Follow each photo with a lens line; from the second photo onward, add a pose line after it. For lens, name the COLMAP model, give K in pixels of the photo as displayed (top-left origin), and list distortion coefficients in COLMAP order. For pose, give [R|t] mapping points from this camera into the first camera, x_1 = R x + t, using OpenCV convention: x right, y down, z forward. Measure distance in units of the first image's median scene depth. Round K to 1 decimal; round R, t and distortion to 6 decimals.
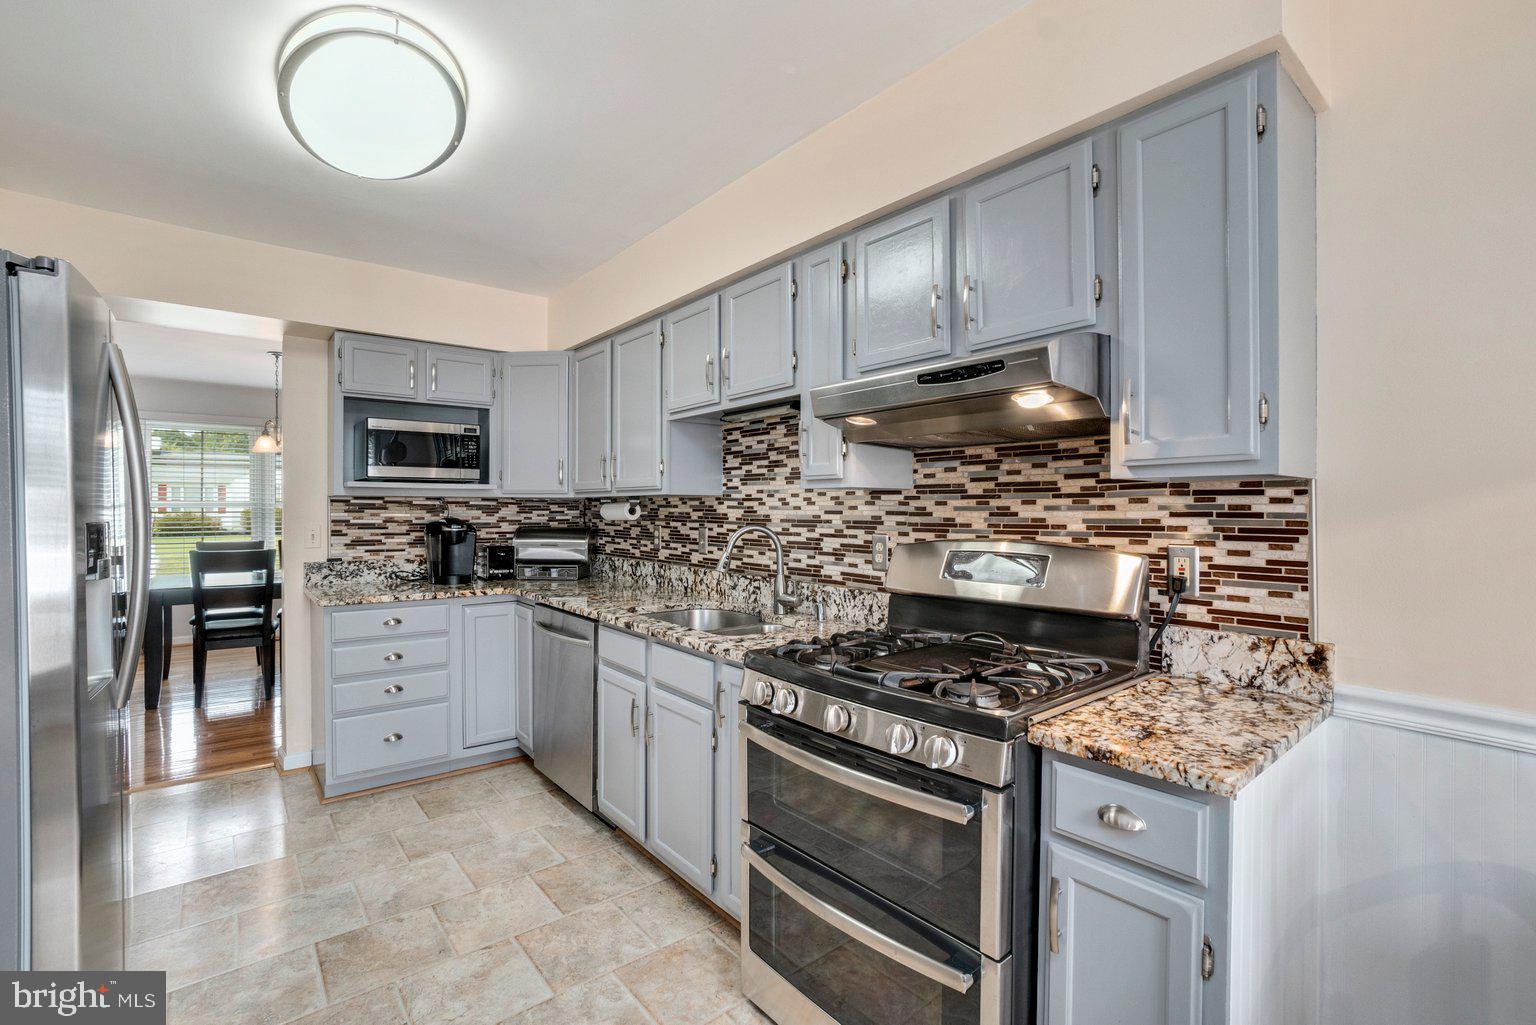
lens RADIAL K [[684.0, 0, 755.8], [0, 684.0, 513.6], [0, 0, 1]] dist [-0.044304, 0.009955]
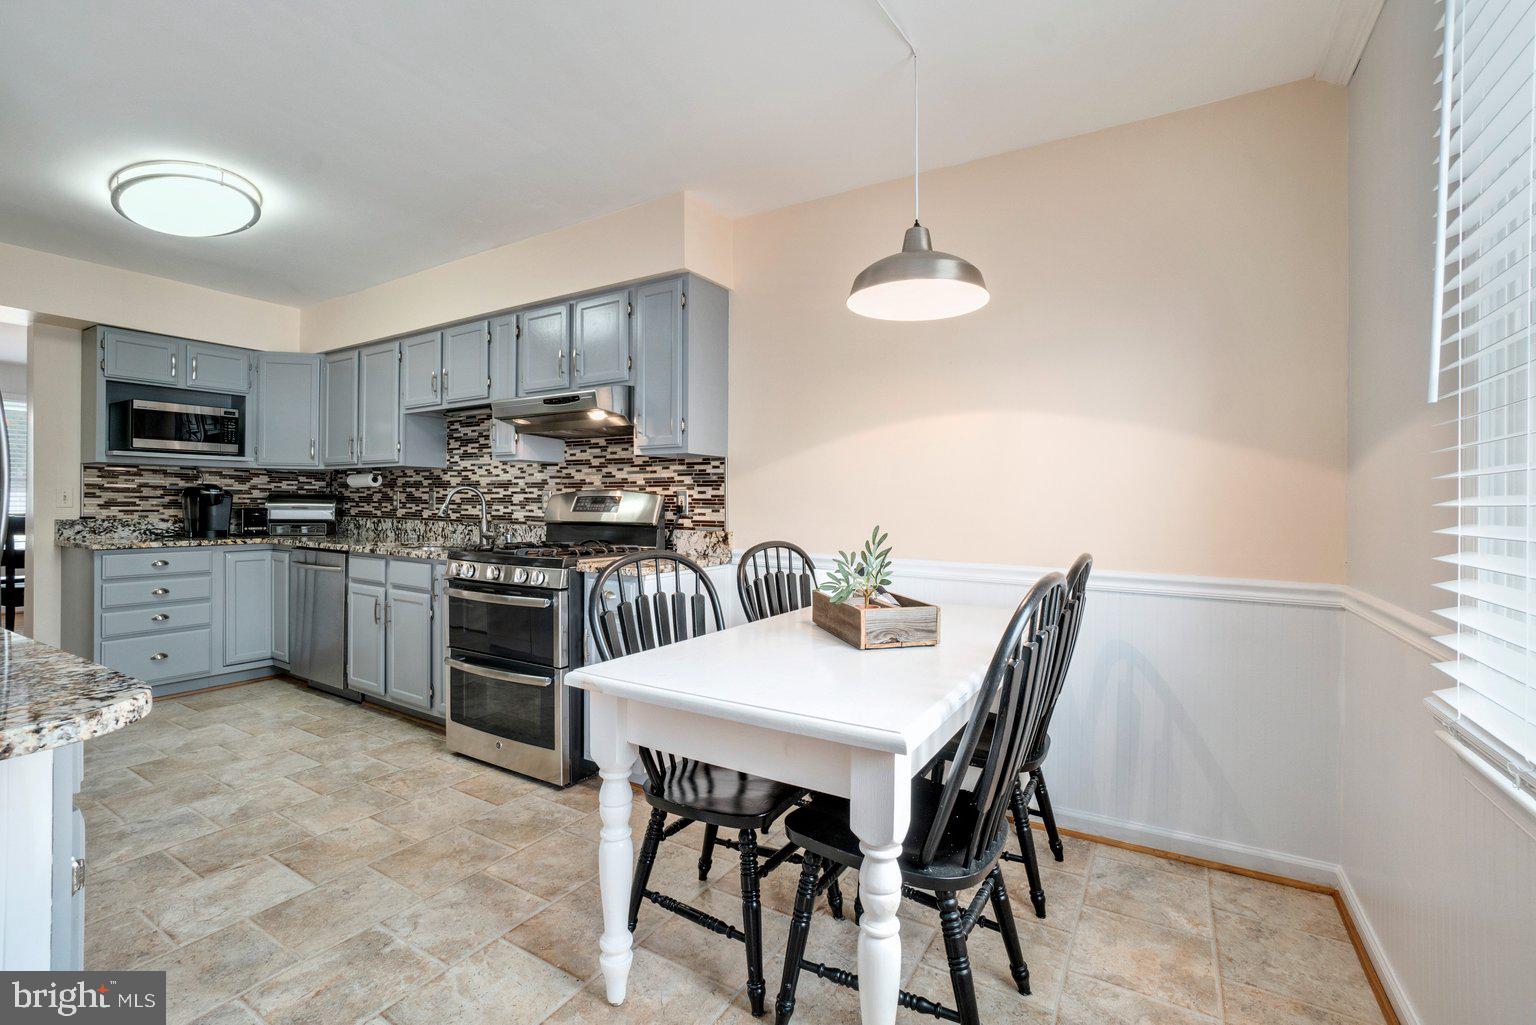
lens RADIAL K [[672.9, 0, 765.0], [0, 672.9, 500.8], [0, 0, 1]] dist [-0.050403, 0.019952]
pose [[0.936554, 0.003496, 0.350505, 0.102000], [-0.001373, 0.999979, -0.006303, 0.058638], [-0.350520, 0.005422, 0.936539, -0.617096]]
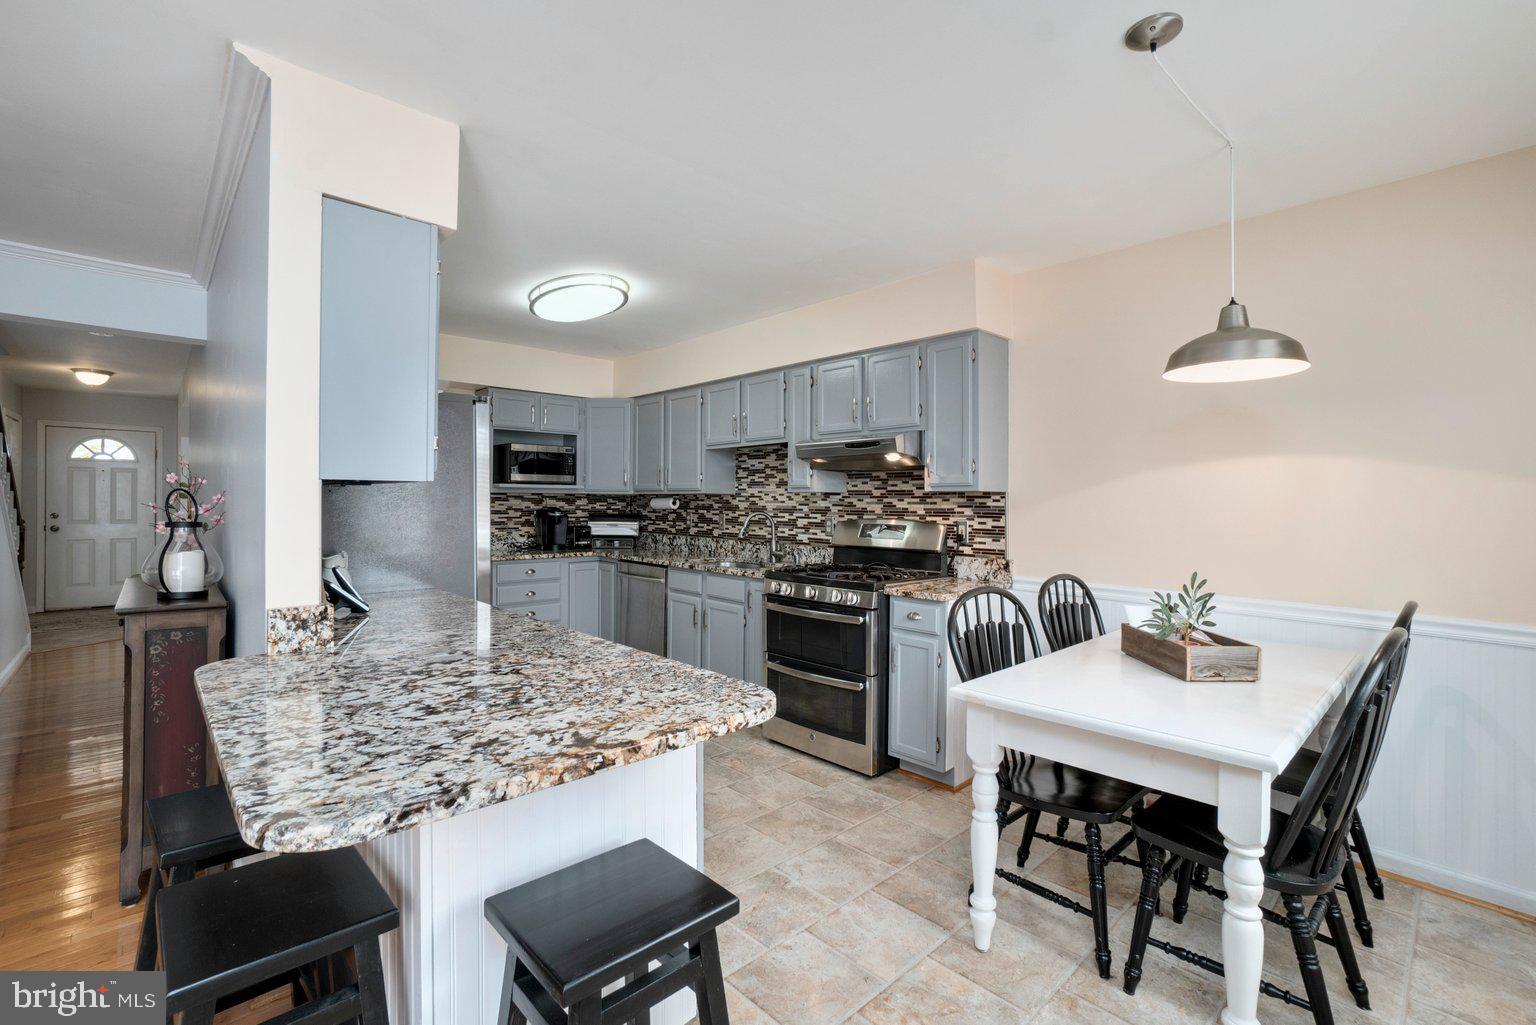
lens RADIAL K [[677.3, 0, 771.0], [0, 677.3, 497.7], [0, 0, 1]] dist [-0.053907, 0.021841]
pose [[0.996248, 0.005503, 0.086367, -0.123870], [-0.004577, 0.999930, -0.010913, -0.000225], [-0.086421, 0.010476, 0.996204, -0.750850]]
